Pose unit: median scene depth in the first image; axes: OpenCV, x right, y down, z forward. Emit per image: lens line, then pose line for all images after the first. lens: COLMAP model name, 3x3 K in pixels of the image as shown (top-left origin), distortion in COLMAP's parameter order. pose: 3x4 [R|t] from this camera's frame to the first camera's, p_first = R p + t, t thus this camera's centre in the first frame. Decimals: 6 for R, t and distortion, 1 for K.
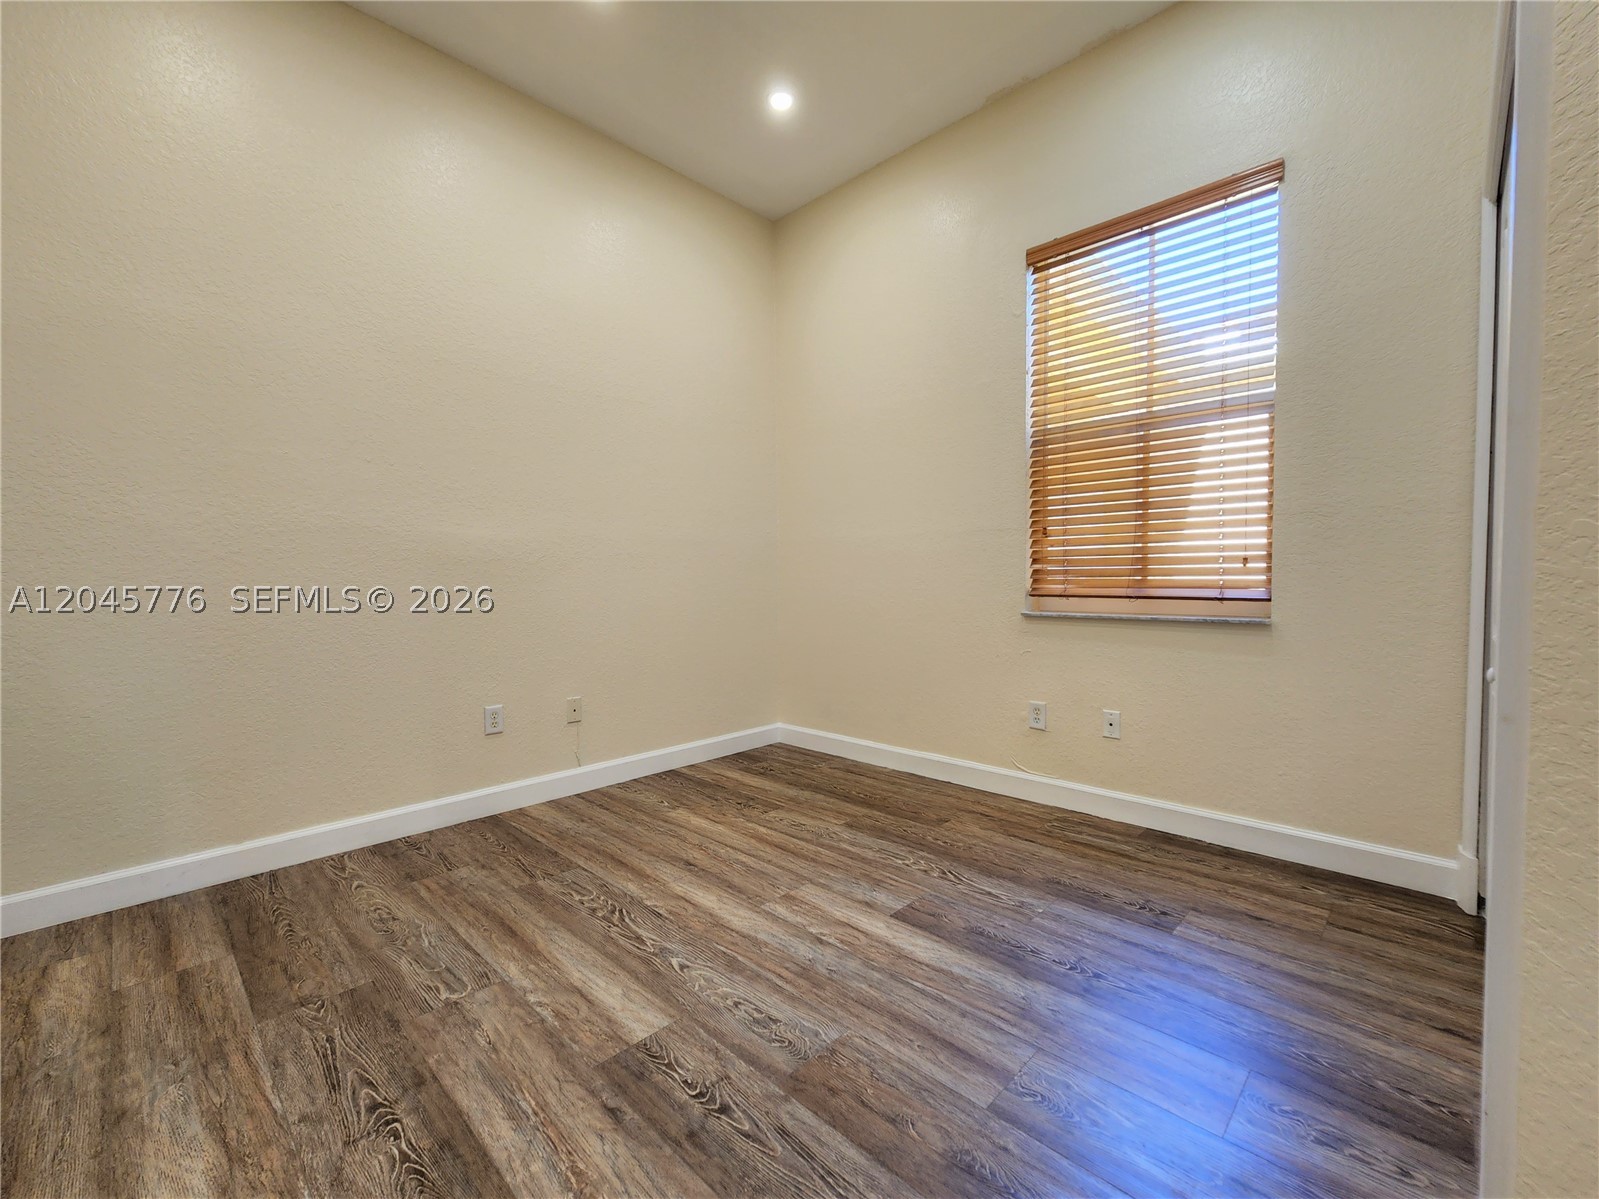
lens RADIAL K [[685.0, 0, 786.7], [0, 685.0, 606.8], [0, 0, 1]] dist [-0.000562, 0.000222]
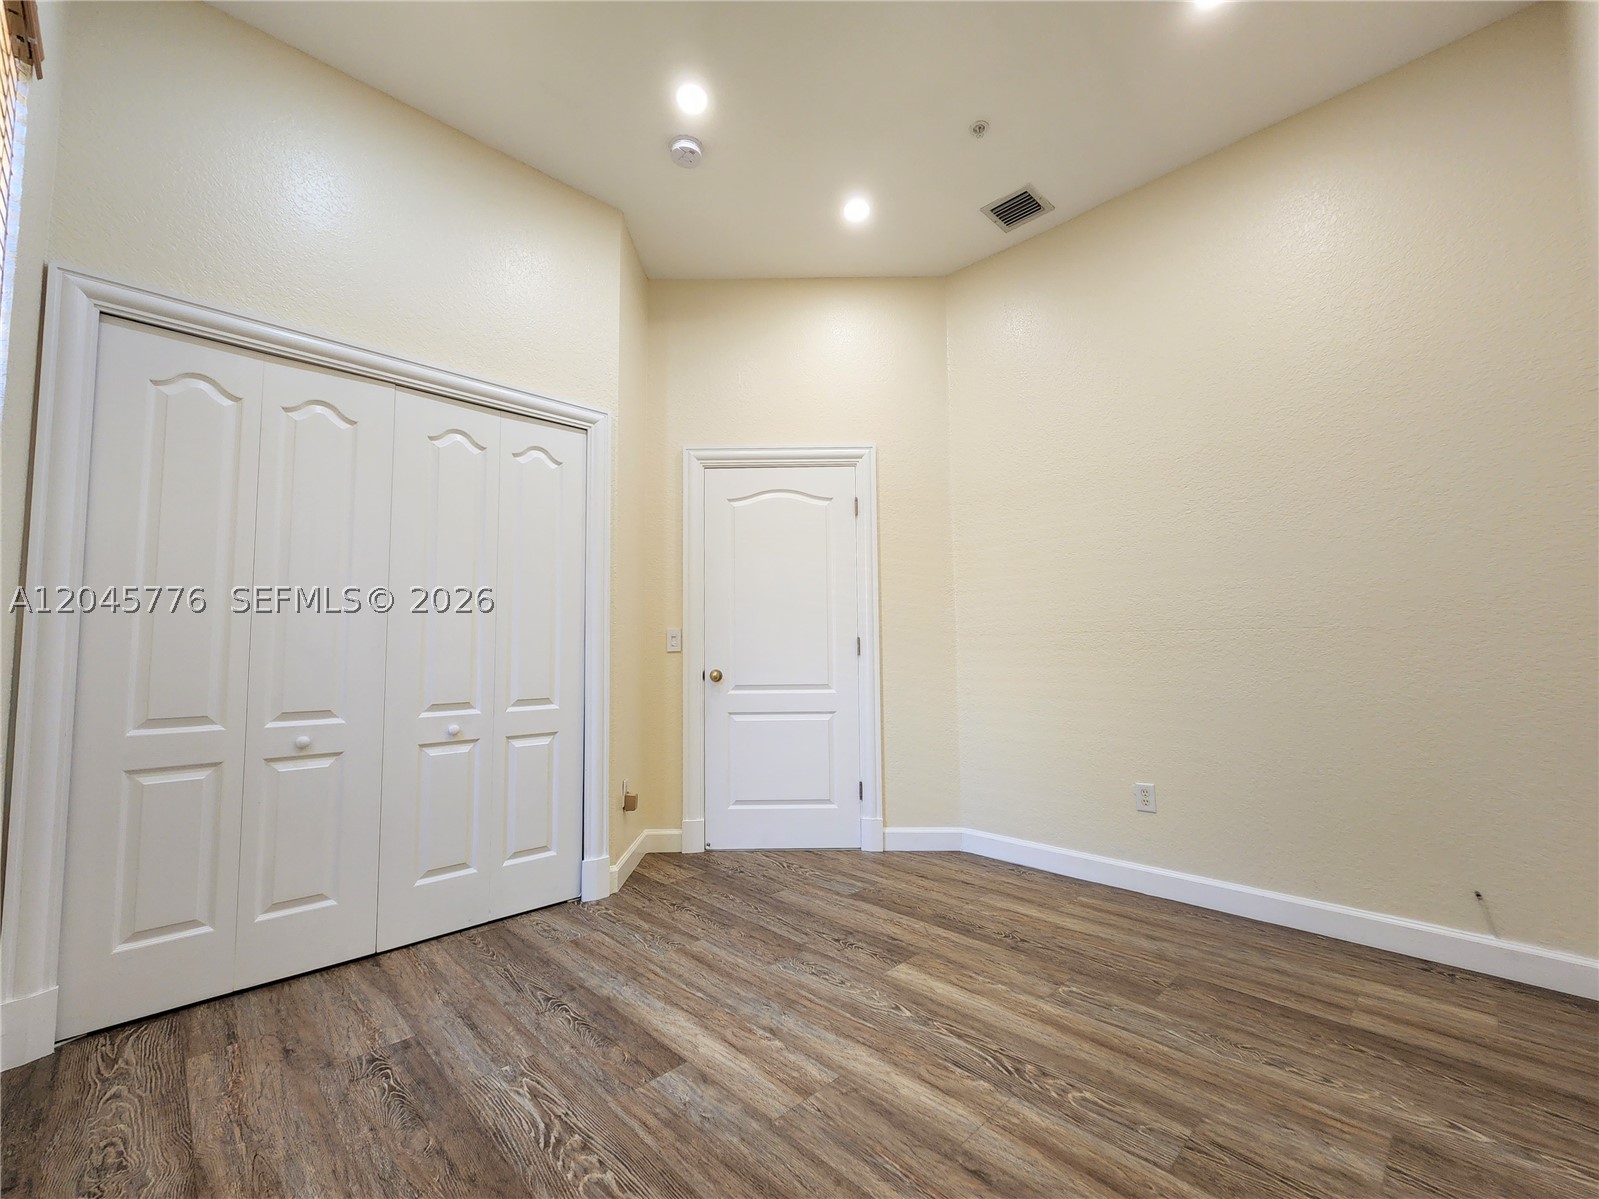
lens RADIAL K [[685.0, 0, 786.7], [0, 685.0, 606.8], [0, 0, 1]] dist [-0.000562, 0.000222]
pose [[-0.999606, 0.020373, 0.019321, -0.004334], [0.019887, 0.999489, -0.025019, -0.106999], [-0.019821, -0.024625, -0.999500, 2.044163]]
